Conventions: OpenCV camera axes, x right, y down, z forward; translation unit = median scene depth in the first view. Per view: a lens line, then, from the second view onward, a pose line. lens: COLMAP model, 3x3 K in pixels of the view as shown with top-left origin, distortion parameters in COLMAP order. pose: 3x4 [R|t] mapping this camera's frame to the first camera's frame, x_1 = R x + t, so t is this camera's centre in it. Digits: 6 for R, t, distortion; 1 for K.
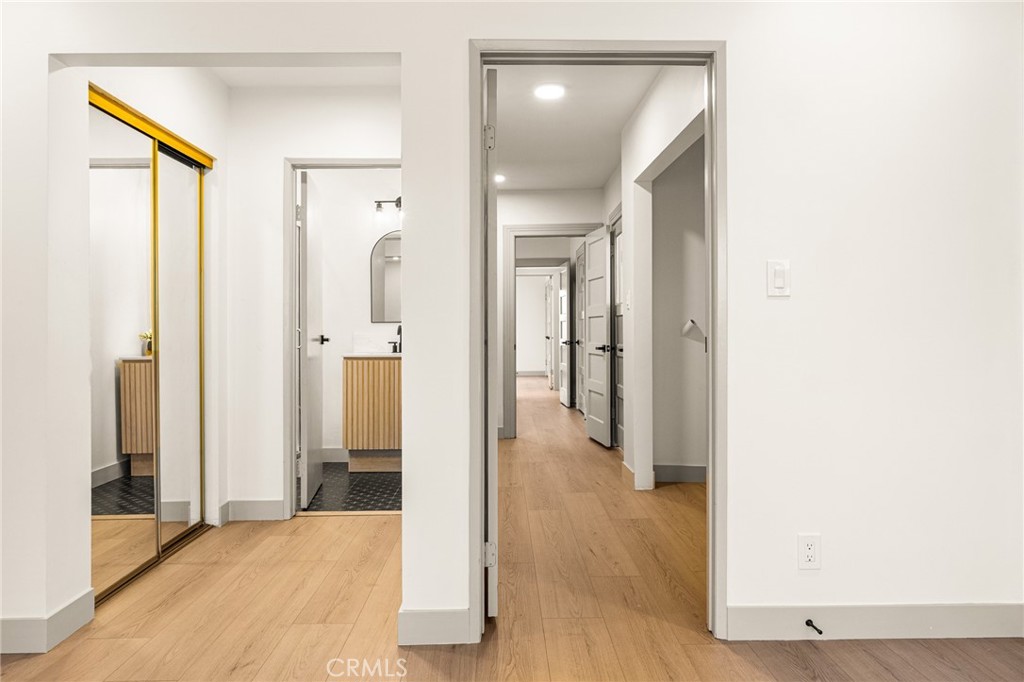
lens RADIAL K [[696.9, 0, 510.4], [0, 696.9, 328.3], [0, 0, 1]] dist [-0.004623, 0.006296]
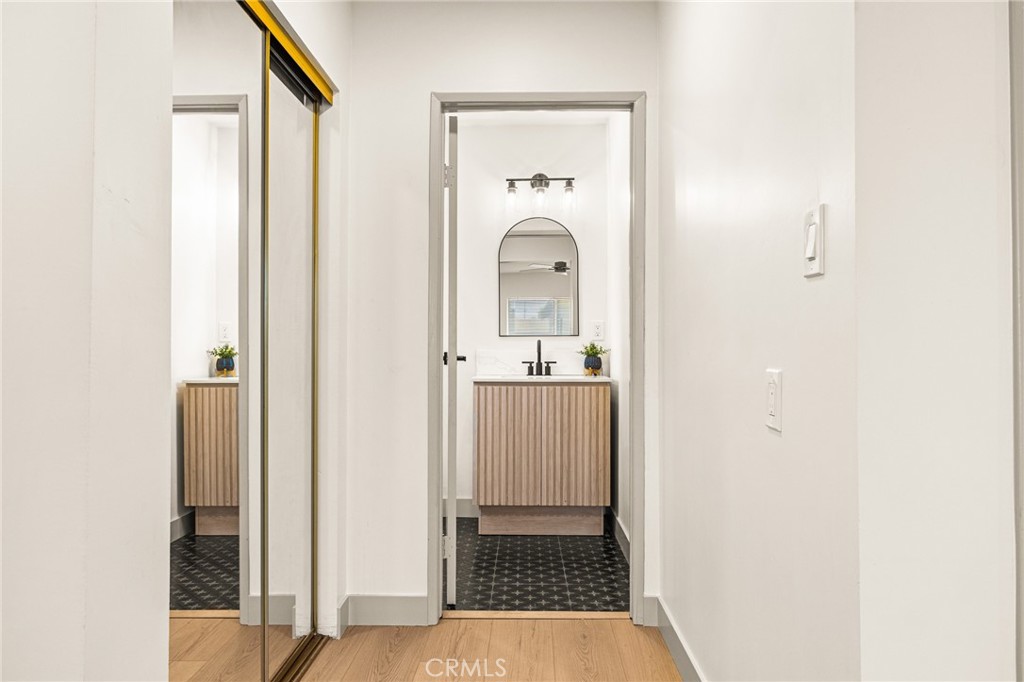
lens RADIAL K [[696.9, 0, 513.4], [0, 696.9, 337.1], [0, 0, 1]] dist [-0.004623, 0.006296]
pose [[0.999076, 0.004837, -0.042698, -0.165309], [-0.005394, 0.999902, -0.012944, 0.002851], [0.042632, 0.013162, 0.999004, 0.249697]]
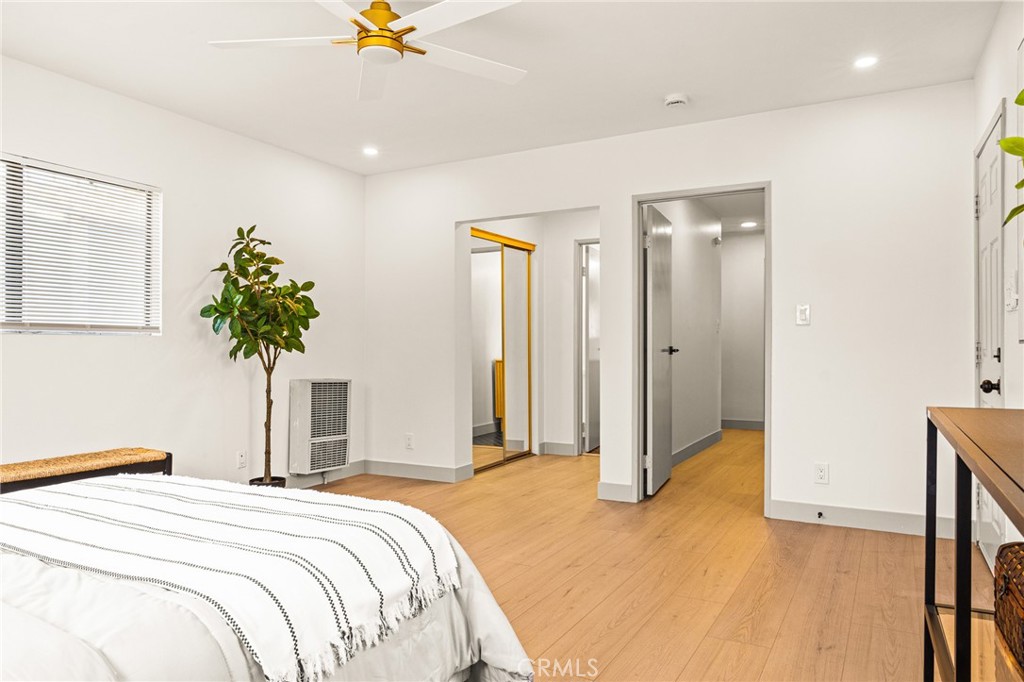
lens RADIAL K [[696.9, 0, 512.4], [0, 696.9, 341.0], [0, 0, 1]] dist [-0.004623, 0.006296]
pose [[0.868015, -0.000146, -0.496538, 0.293058], [0.001129, 0.999998, 0.001679, -0.003898], [0.496537, -0.002018, 0.868013, -0.410055]]
